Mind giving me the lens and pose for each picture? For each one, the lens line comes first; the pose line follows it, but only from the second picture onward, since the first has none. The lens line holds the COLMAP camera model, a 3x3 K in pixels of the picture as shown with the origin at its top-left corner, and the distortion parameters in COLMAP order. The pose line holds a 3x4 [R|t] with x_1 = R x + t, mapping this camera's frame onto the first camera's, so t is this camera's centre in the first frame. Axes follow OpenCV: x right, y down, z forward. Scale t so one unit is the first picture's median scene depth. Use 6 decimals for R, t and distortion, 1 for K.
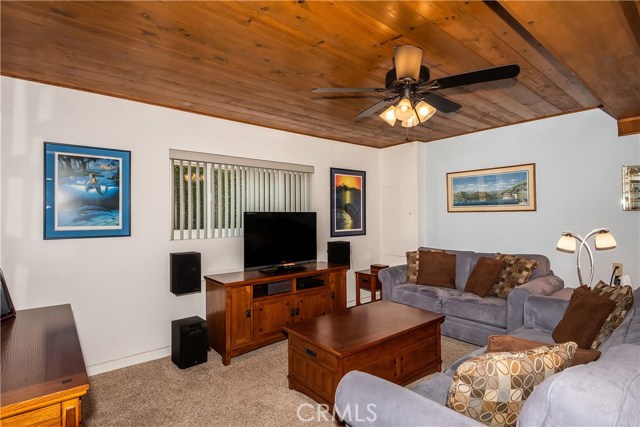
lens RADIAL K [[327.5, 0, 319.1], [0, 327.5, 212.4], [0, 0, 1]] dist [-0.002879, -0.000471]
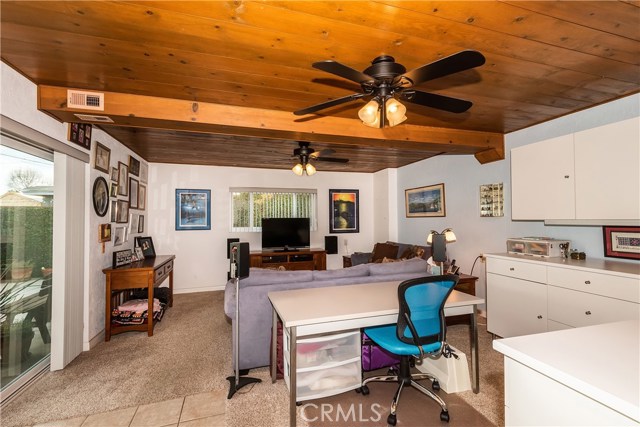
lens RADIAL K [[294.2, 0, 321.8], [0, 294.2, 213.8], [0, 0, 1]] dist [0.014868, -0.007451]
pose [[0.929686, -0.007653, -0.368274, 0.541720], [0.005980, 0.999966, -0.005682, -0.010799], [0.368305, 0.003080, 0.929700, -0.342184]]
